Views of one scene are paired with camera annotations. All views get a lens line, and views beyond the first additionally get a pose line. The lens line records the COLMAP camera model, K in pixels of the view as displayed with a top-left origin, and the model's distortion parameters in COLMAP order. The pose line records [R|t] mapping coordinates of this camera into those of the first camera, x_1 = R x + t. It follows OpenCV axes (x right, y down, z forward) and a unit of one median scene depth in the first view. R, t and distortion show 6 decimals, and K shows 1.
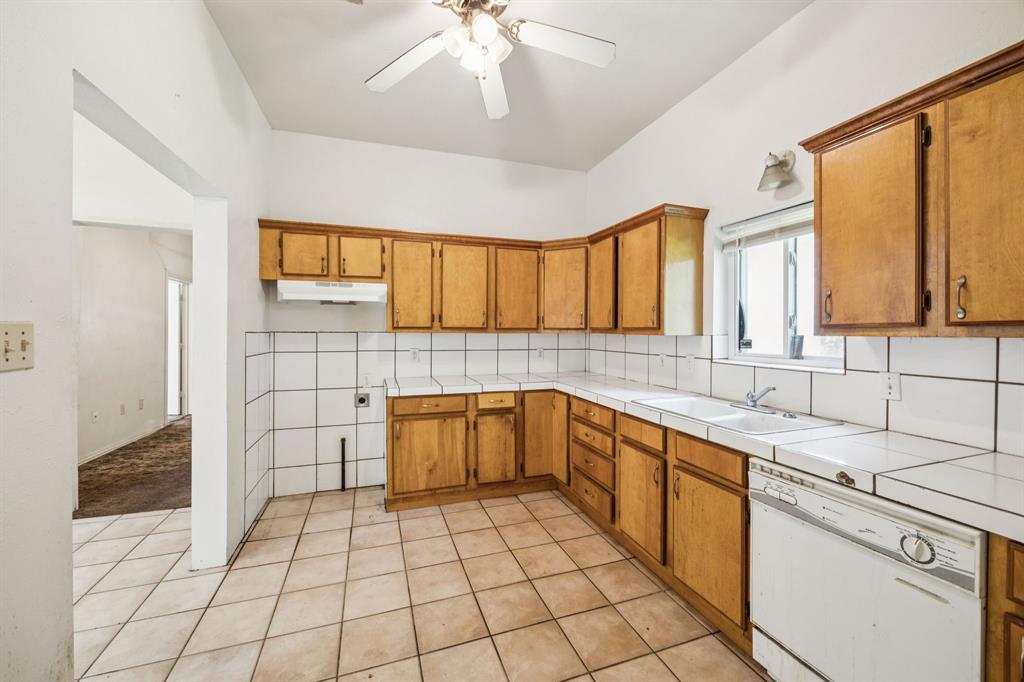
lens RADIAL K [[401.2, 0, 518.0], [0, 401.2, 334.6], [0, 0, 1]] dist [-0.001113, -0.000050]
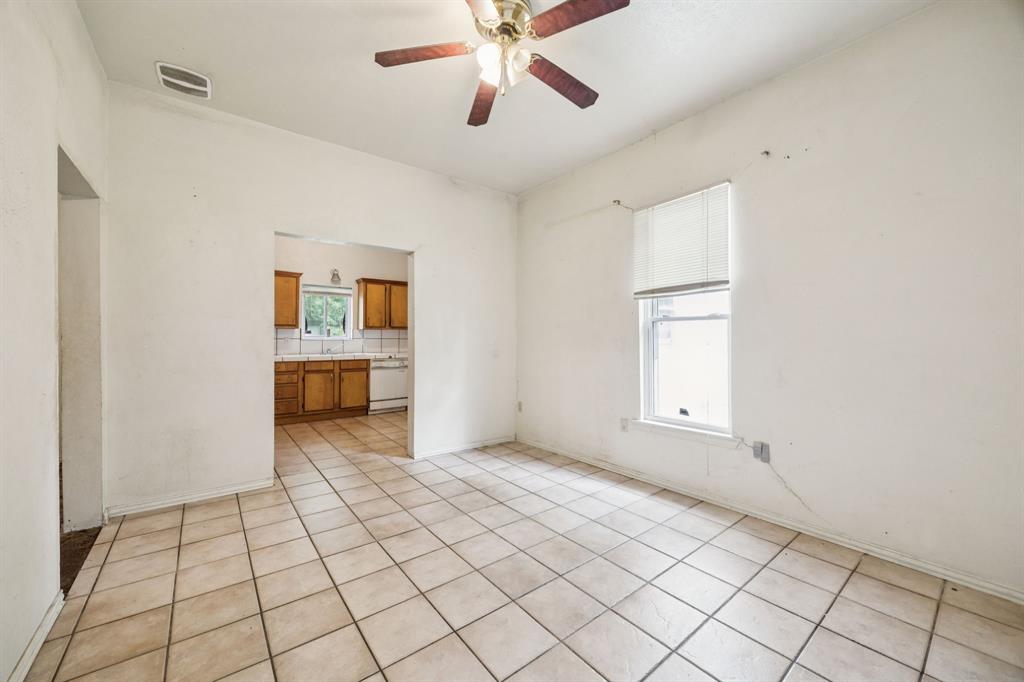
lens RADIAL K [[393.7, 0, 511.8], [0, 393.7, 335.4], [0, 0, 1]] dist [-0.000149, 0.000018]
pose [[-0.316741, -0.008358, 0.948475, -2.168893], [-0.001297, 0.999964, 0.008379, 0.020607], [-0.948511, 0.001424, -0.316741, 0.552391]]
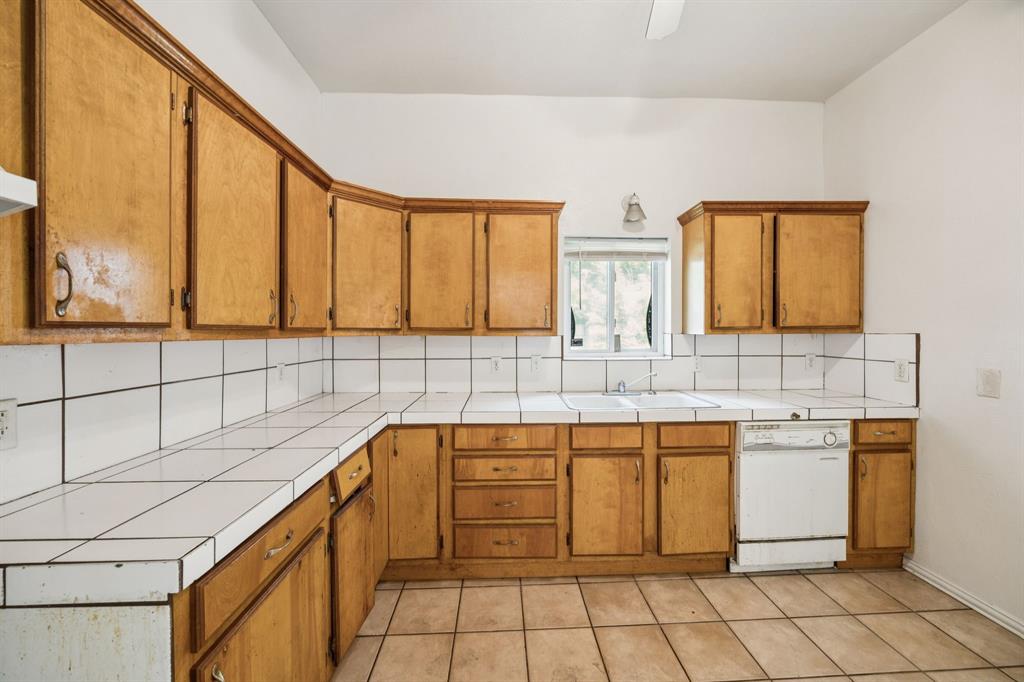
lens RADIAL K [[393.7, 0, 511.8], [0, 393.7, 335.4], [0, 0, 1]] dist [-0.000149, 0.000018]
pose [[0.297935, -0.014830, 0.954471, -0.575174], [0.013134, 0.999848, 0.011435, -0.012280], [-0.954496, 0.009130, 0.298085, 0.819294]]
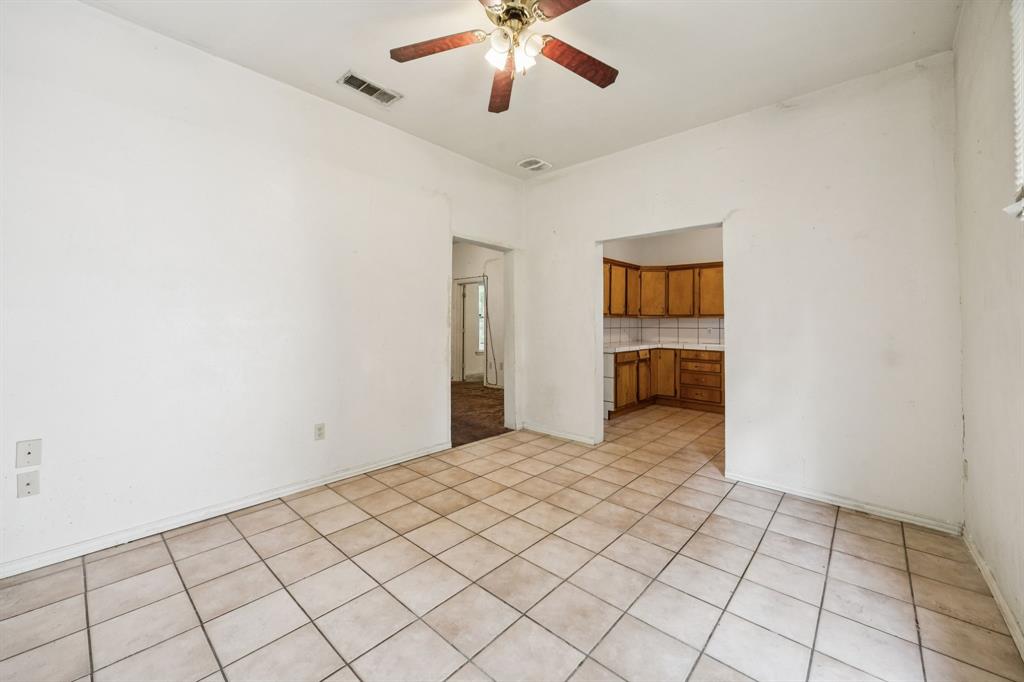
lens RADIAL K [[399.0, 0, 512.5], [0, 399.0, 315.0], [0, 0, 1]] dist [-0.003230, -0.000165]
pose [[0.878597, 0.007369, 0.477507, -1.784291], [0.004100, 0.999728, -0.022973, 0.030772], [-0.477546, 0.022142, 0.878328, -0.379755]]
